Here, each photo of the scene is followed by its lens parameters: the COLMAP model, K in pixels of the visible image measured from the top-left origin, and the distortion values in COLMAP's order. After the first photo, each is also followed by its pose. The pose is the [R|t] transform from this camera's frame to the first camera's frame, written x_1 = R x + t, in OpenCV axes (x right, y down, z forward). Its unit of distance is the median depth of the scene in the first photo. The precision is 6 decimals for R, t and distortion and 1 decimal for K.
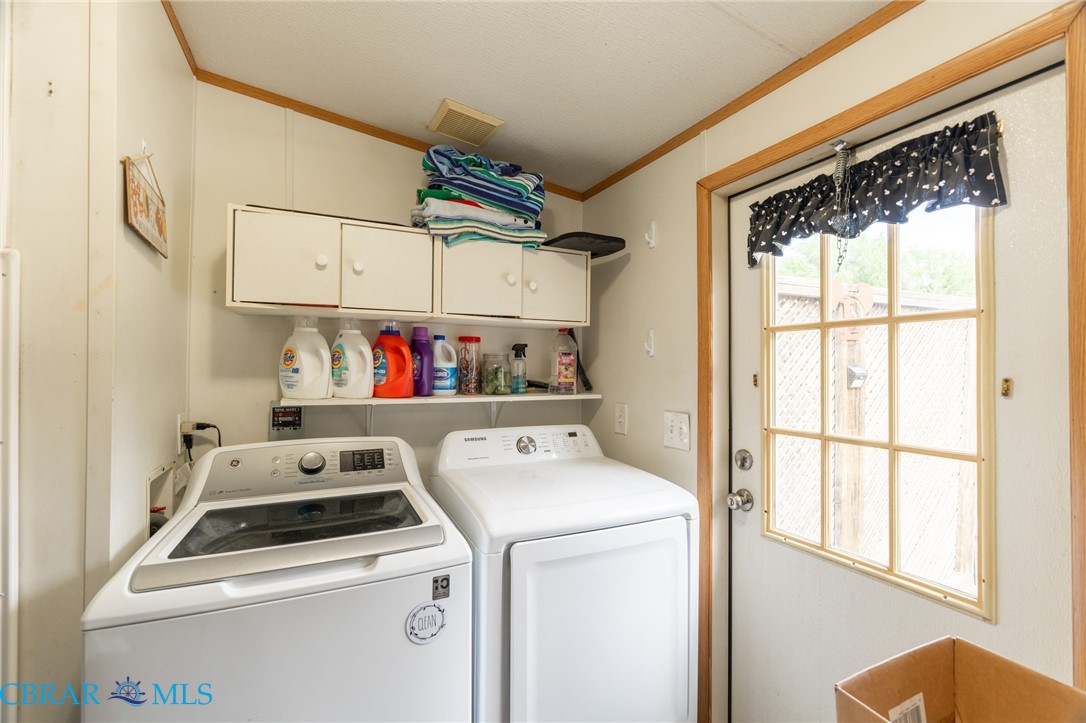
lens RADIAL K [[468.3, 0, 542.5], [0, 468.3, 362.9], [0, 0, 1]] dist [0.038818, -0.000077]
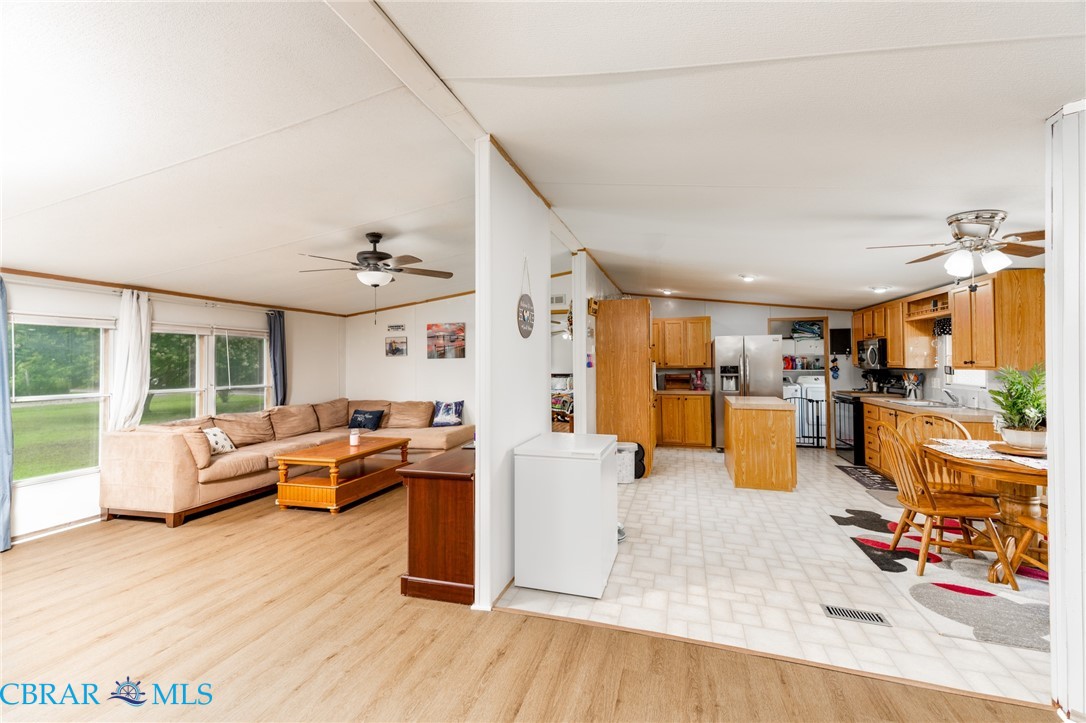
lens RADIAL K [[468.3, 0, 541.0], [0, 468.3, 356.9], [0, 0, 1]] dist [0.038818, -0.000077]
pose [[0.742481, -0.020203, -0.669563, 1.091564], [0.022654, 0.999731, -0.005044, -0.099995], [0.669484, -0.011423, 0.742738, -4.403098]]
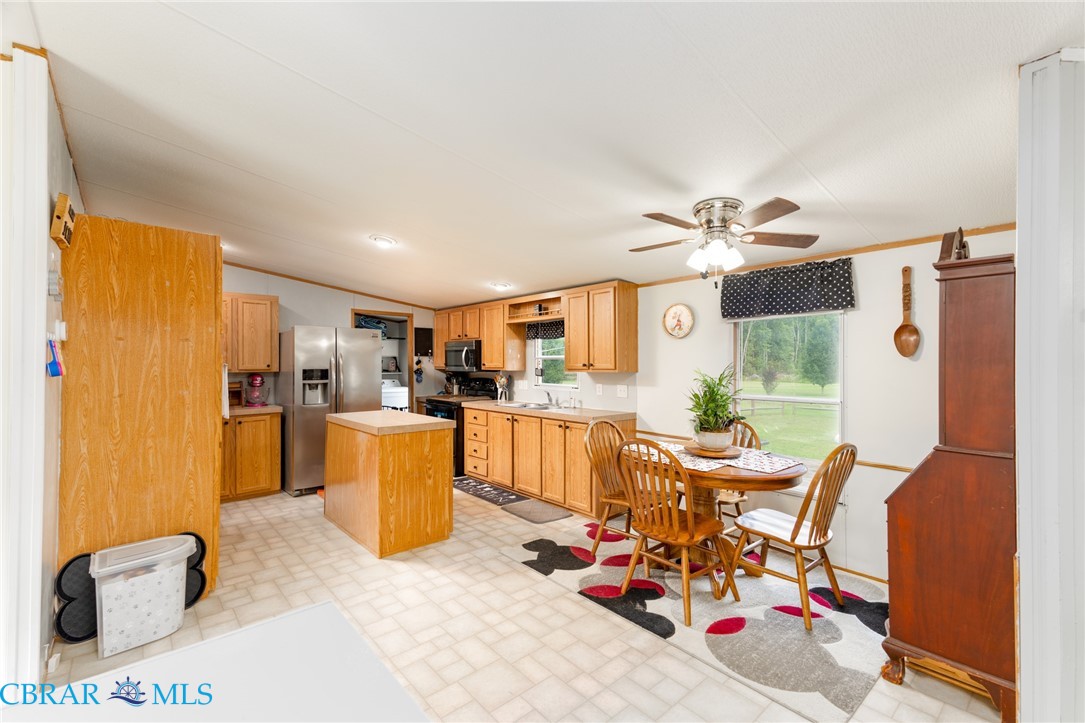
lens RADIAL K [[467.8, 0, 547.0], [0, 467.8, 357.2], [0, 0, 1]] dist [0.038818, -0.000077]
pose [[0.961574, -0.004728, 0.274505, 0.222989], [0.003512, 0.999982, 0.004922, -0.089686], [-0.274523, -0.003769, 0.961573, -3.519083]]
